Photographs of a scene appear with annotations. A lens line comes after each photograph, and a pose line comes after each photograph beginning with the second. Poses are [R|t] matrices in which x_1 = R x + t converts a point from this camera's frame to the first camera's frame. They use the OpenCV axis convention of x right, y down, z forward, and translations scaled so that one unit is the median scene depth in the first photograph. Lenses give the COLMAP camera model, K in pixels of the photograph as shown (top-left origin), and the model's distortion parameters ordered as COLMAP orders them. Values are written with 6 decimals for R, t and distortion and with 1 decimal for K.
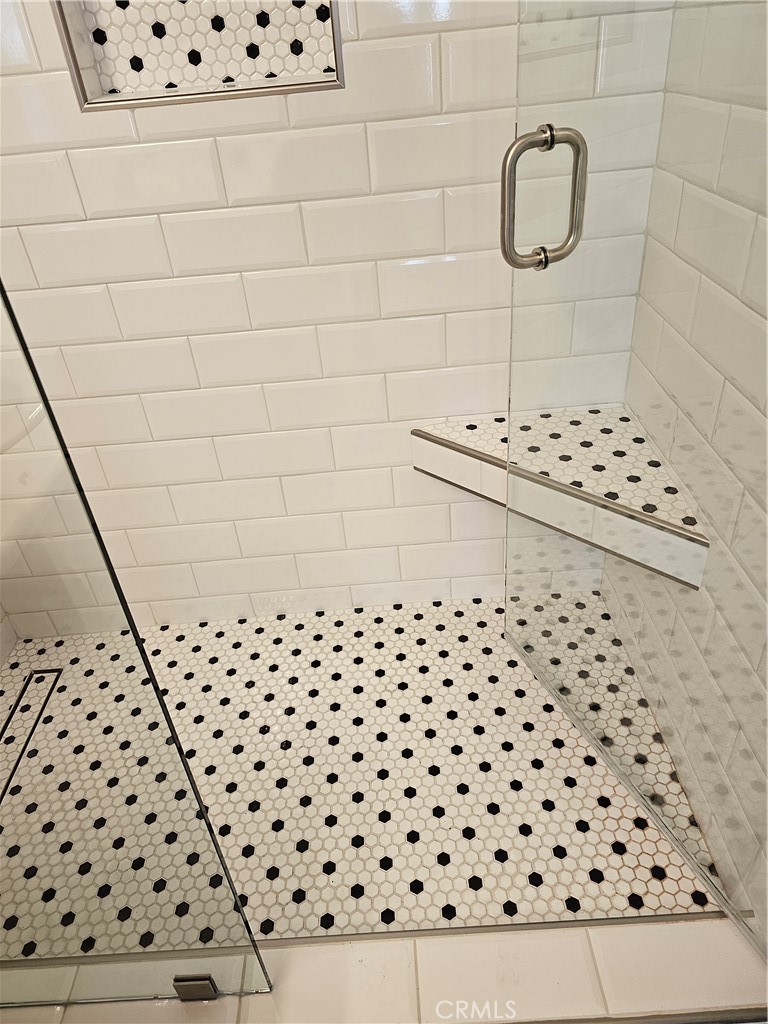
lens RADIAL K [[693.8, 0, 377.0], [0, 693.8, 506.5], [0, 0, 1]] dist [0.053198, -0.057574]
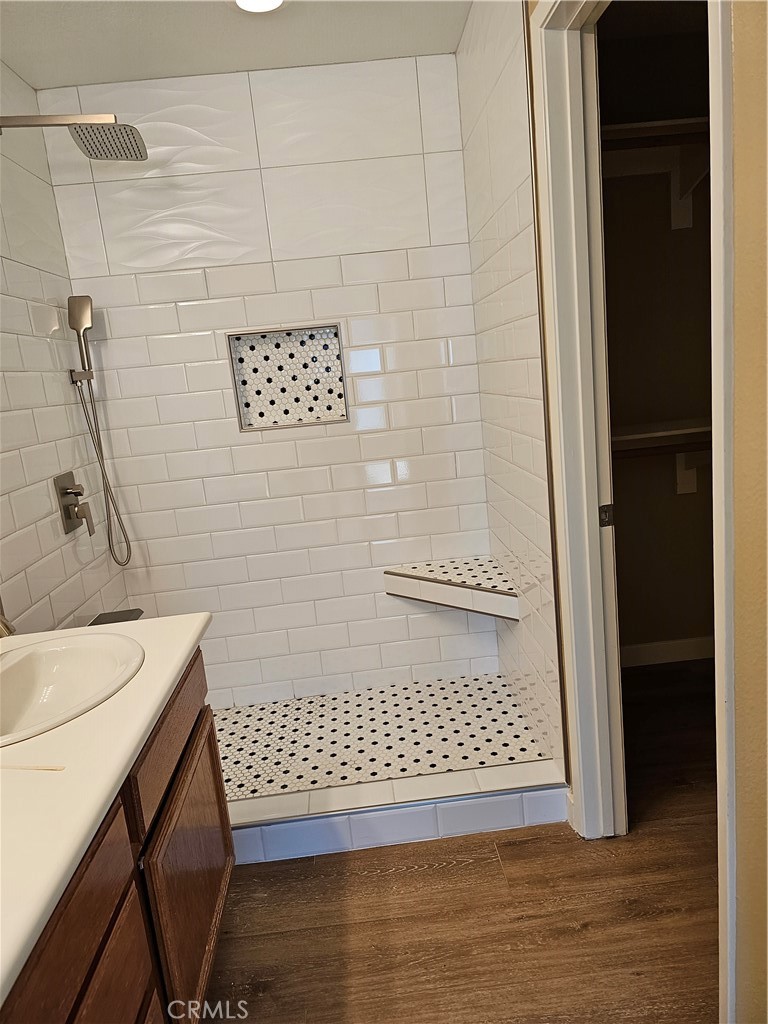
lens RADIAL K [[693.8, 0, 390.2], [0, 693.8, 512.2], [0, 0, 1]] dist [0.053198, -0.057574]
pose [[0.998263, -0.026768, 0.052479, -0.037455], [0.044953, 0.921866, -0.384893, 0.573960], [-0.038076, 0.386583, 0.921468, -1.013010]]
